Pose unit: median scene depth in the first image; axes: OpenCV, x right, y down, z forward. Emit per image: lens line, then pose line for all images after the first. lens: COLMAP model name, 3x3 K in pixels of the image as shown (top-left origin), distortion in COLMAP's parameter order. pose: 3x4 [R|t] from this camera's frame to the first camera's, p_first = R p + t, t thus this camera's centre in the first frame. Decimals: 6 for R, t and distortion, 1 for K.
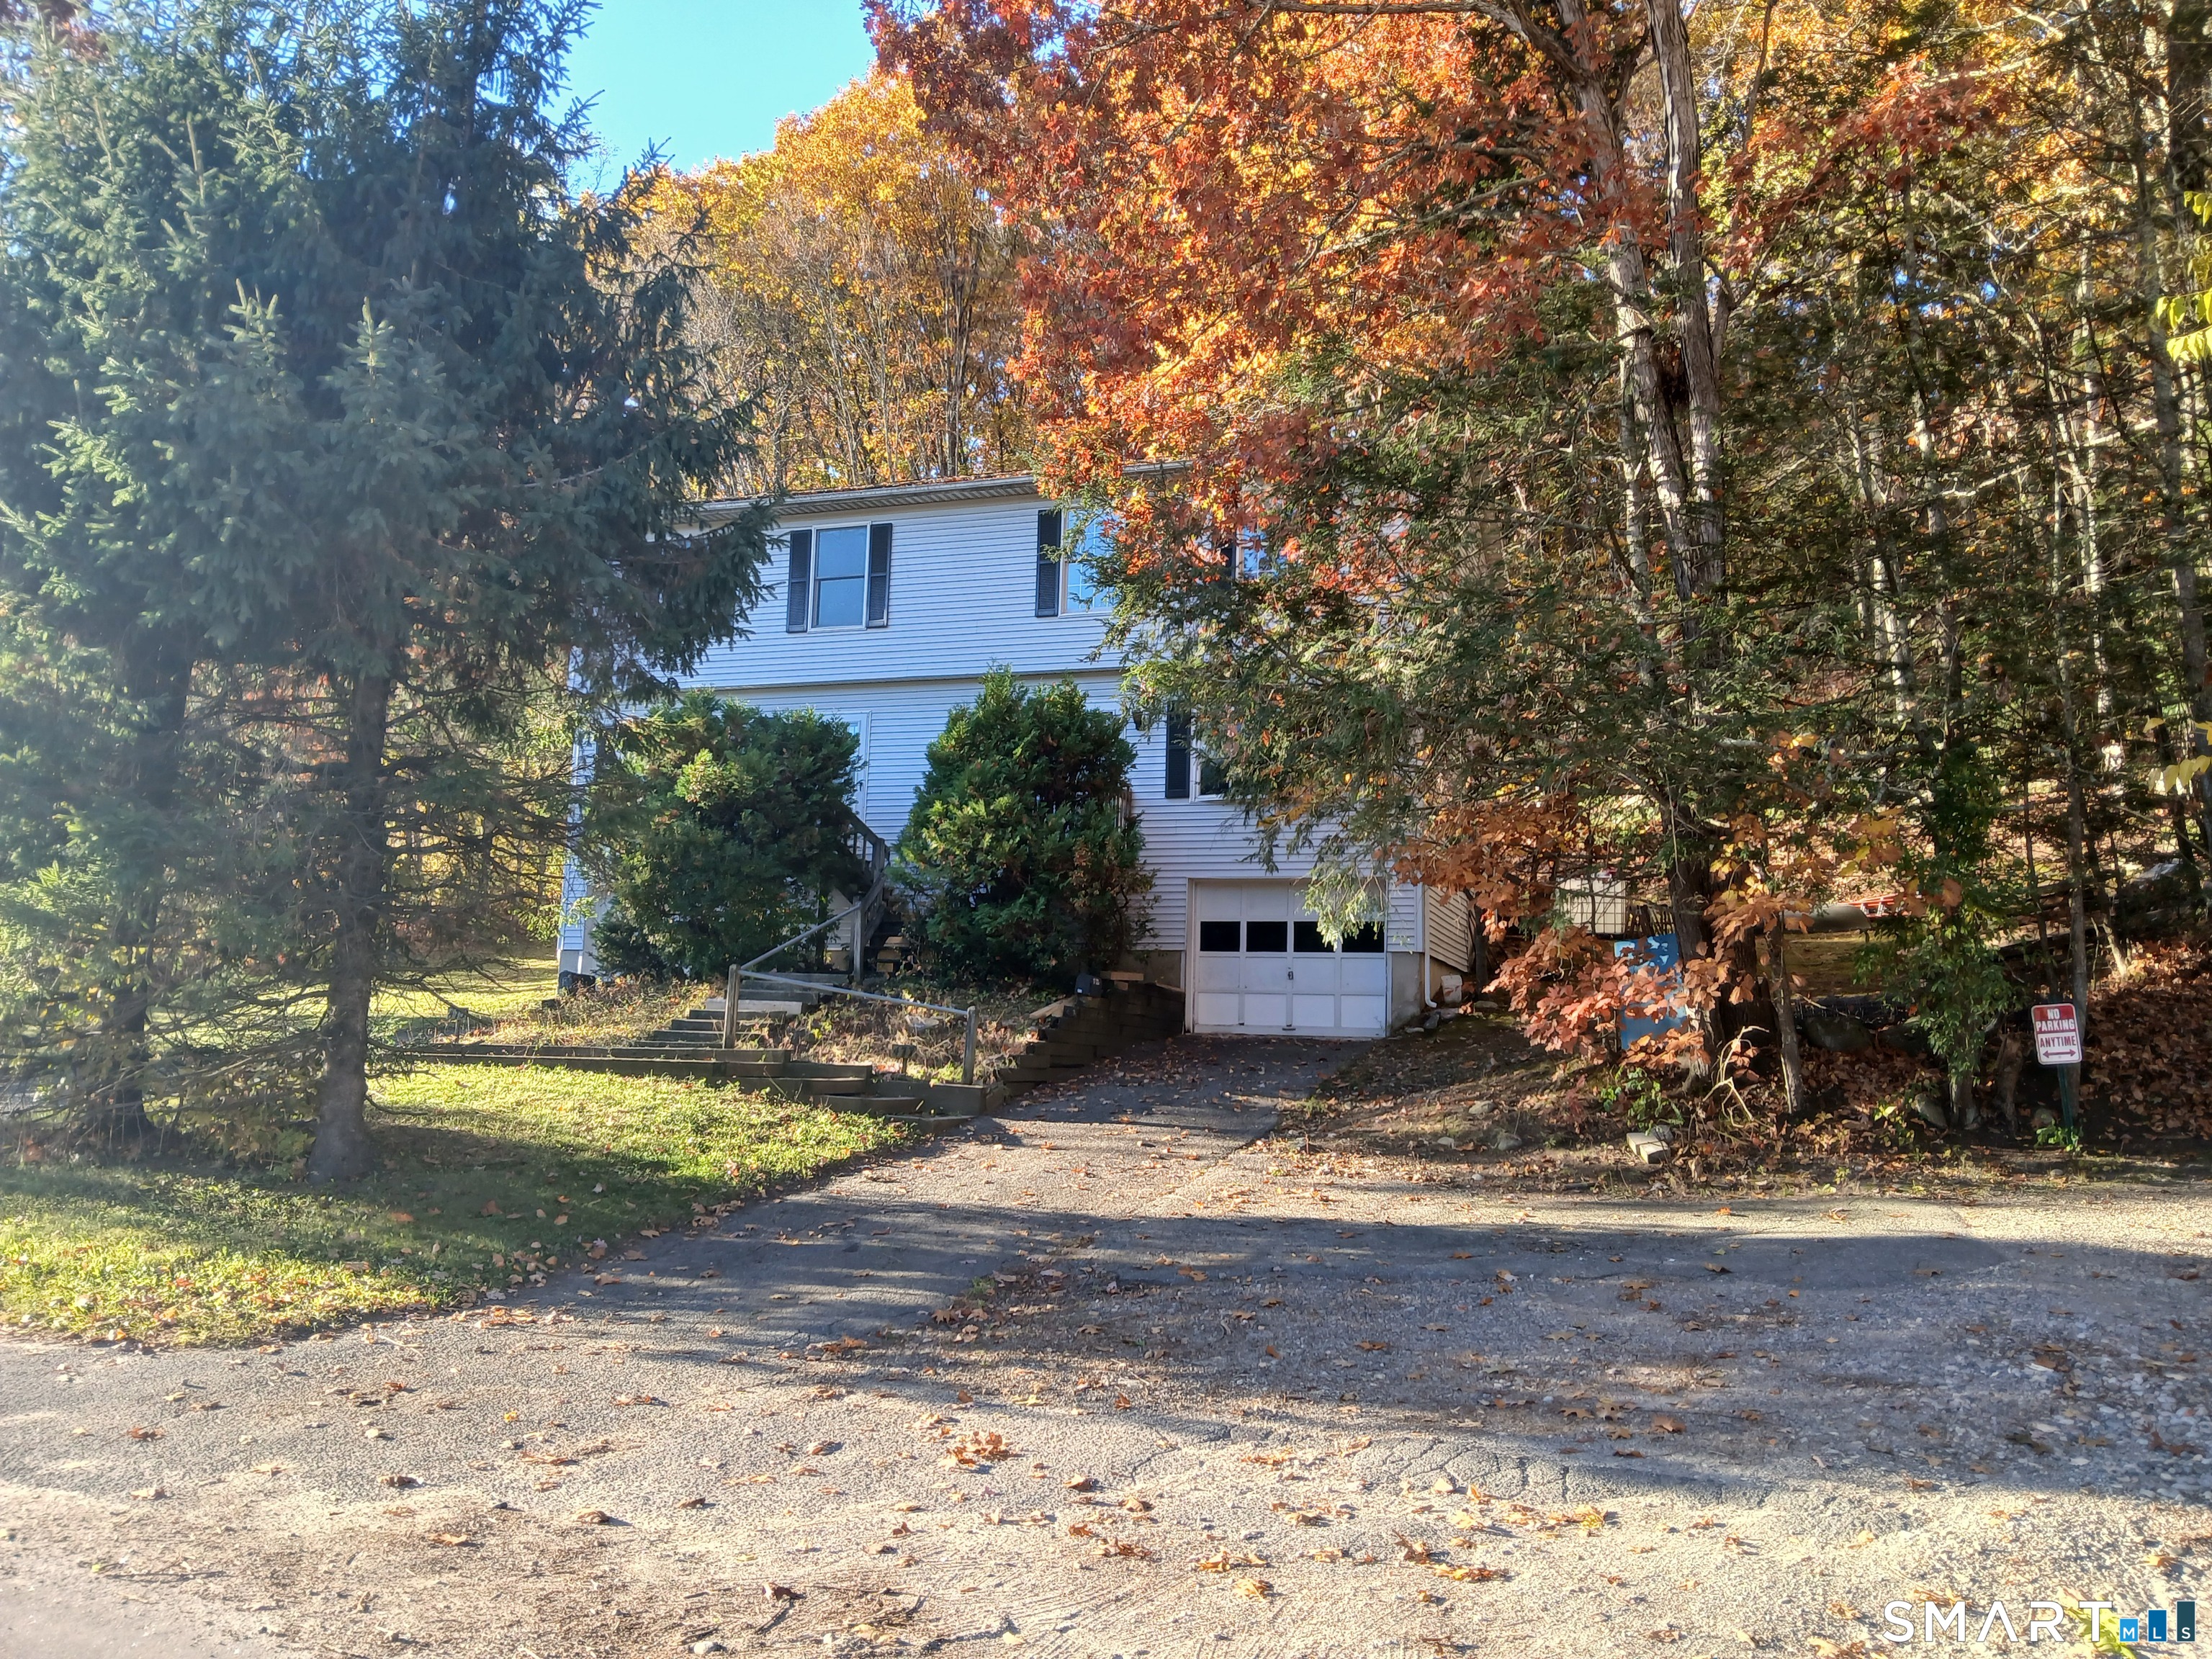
lens RADIAL K [[1638.1, 0, 1106.0], [0, 1638.1, 829.5], [0, 0, 1]] dist [0.039994, -0.002517]
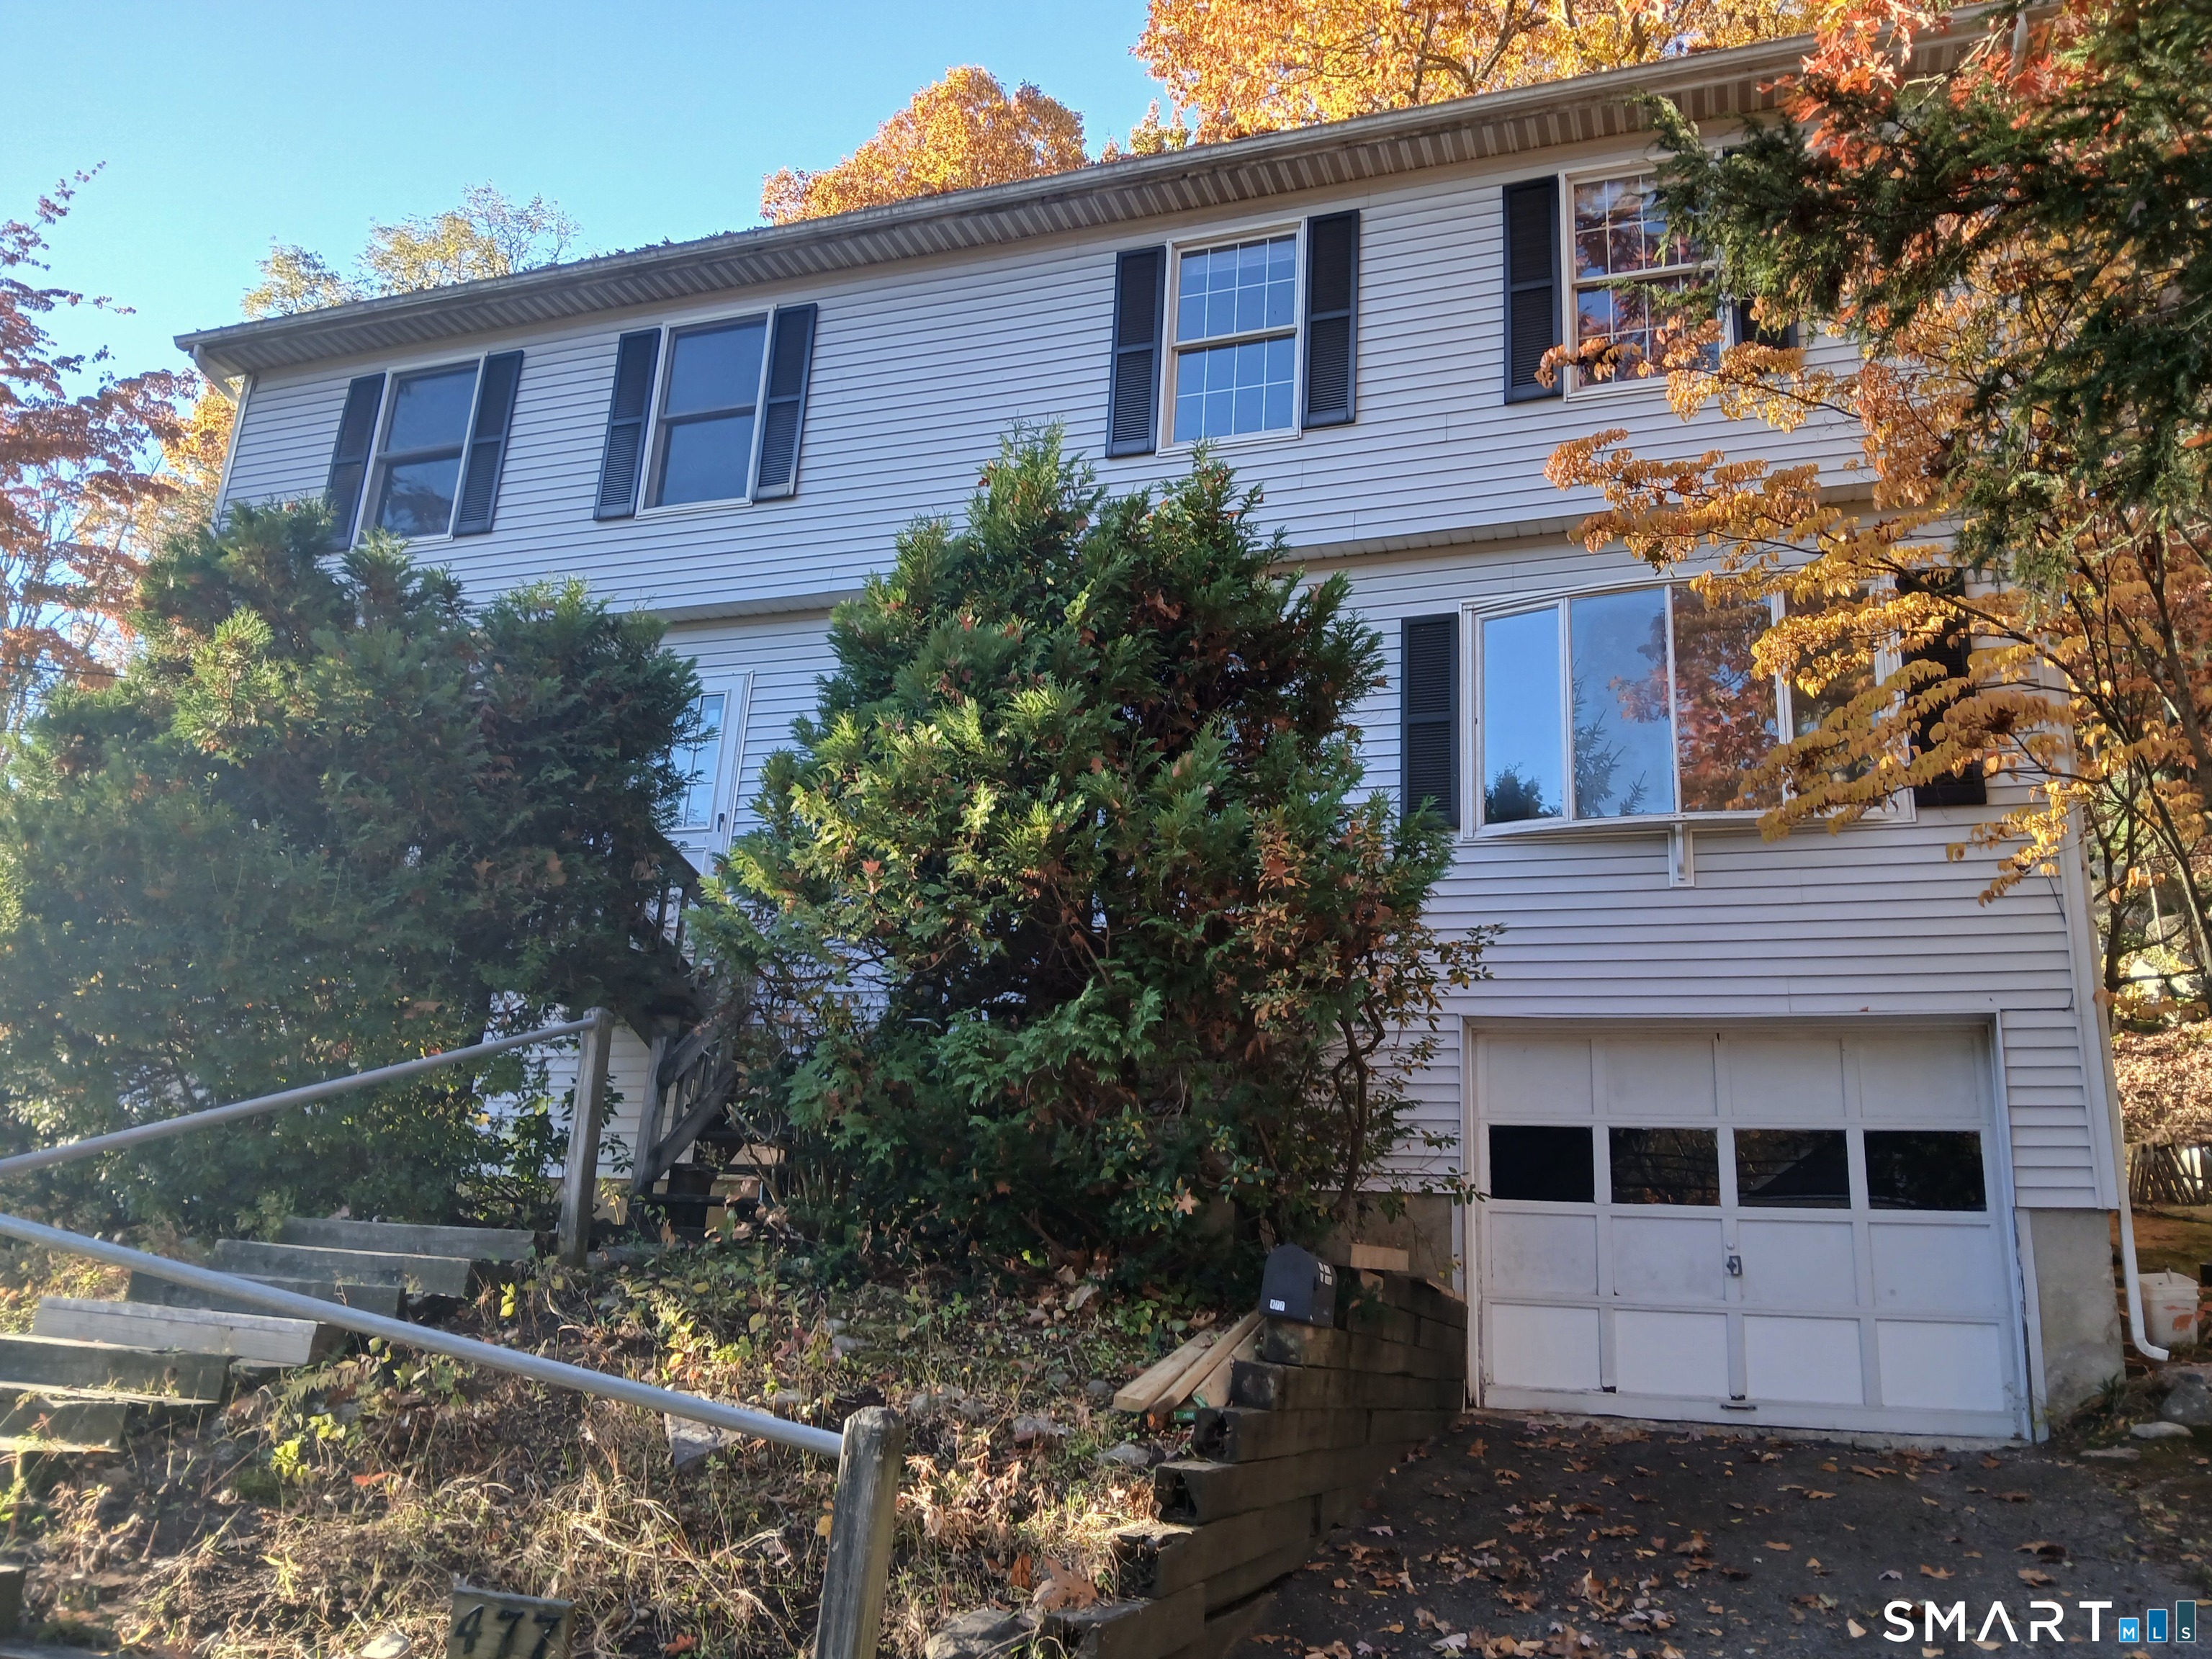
lens RADIAL K [[1638.1, 0, 1106.0], [0, 1638.1, 829.5], [0, 0, 1]] dist [0.039994, -0.002517]
pose [[0.999684, 0.024276, -0.006501, -0.043068], [-0.025012, 0.986265, -0.163269, 0.058123], [0.002449, 0.163380, 0.986560, 0.637513]]
